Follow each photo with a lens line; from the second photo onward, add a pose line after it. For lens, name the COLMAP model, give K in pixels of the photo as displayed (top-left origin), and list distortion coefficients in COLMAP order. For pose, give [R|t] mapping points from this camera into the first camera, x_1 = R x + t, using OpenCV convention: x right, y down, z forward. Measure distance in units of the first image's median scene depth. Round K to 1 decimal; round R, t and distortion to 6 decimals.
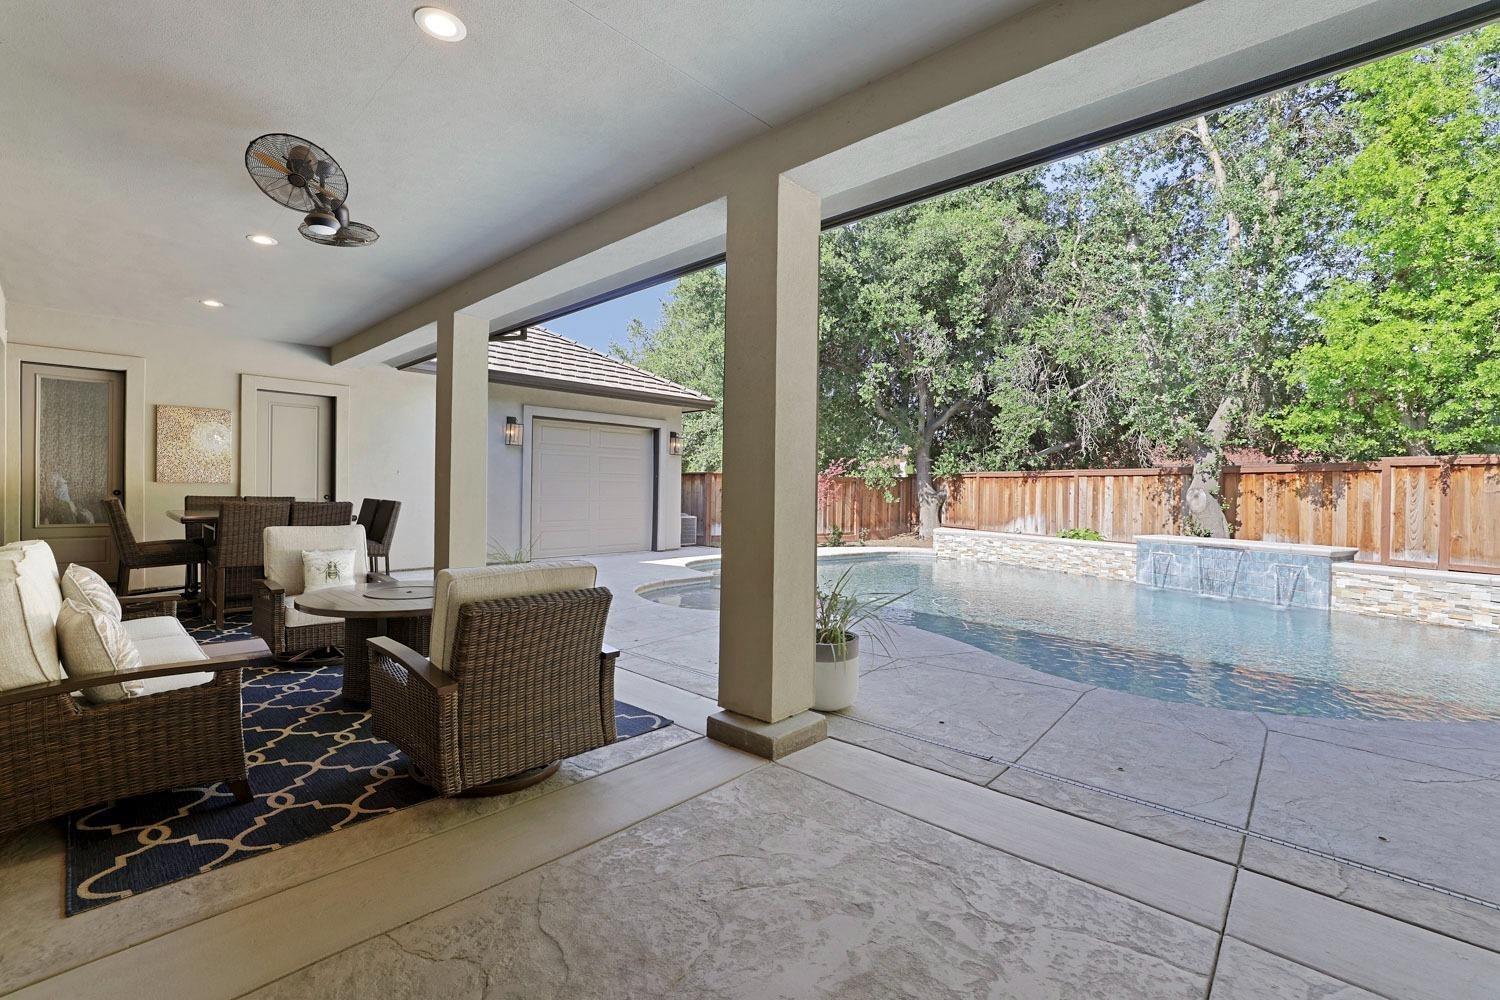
lens RADIAL K [[645.1, 0, 739.1], [0, 645.1, 494.3], [0, 0, 1]] dist [-0.045497, 0.014973]
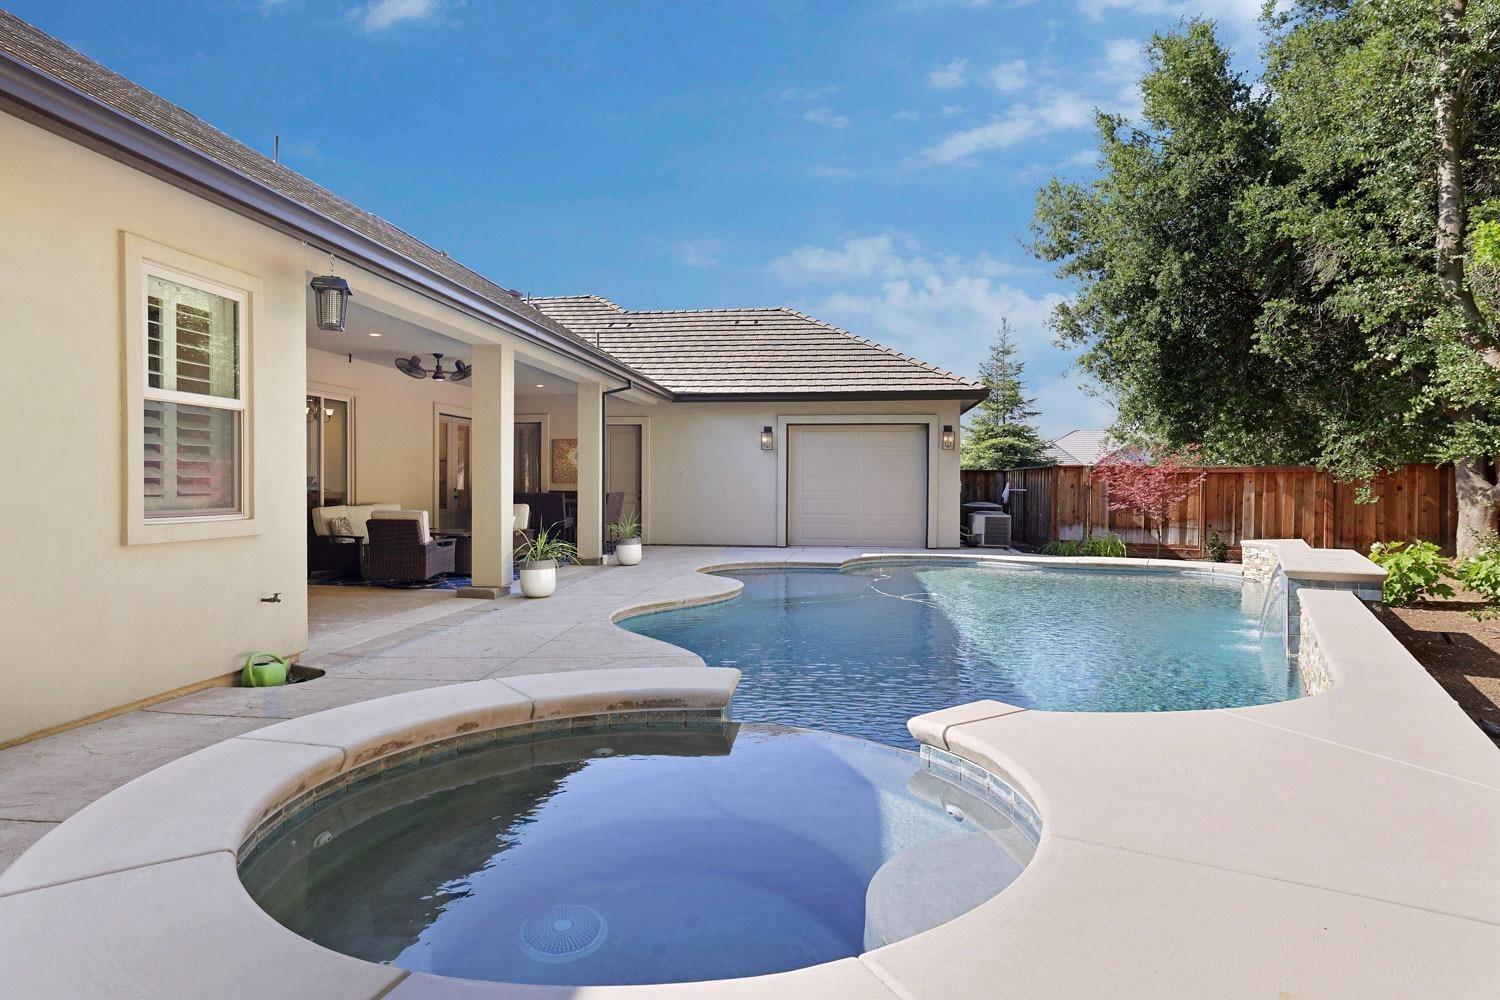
lens RADIAL K [[884.0, 0, 750.0], [0, 884.0, 500.0], [0, 0, 1]] dist [-0.000687, 0.000120]
pose [[0.592099, 0.006287, -0.805841, 0.926689], [-0.002230, 0.999979, 0.006163, 0.007648], [0.805862, -0.001852, 0.592100, -0.019341]]
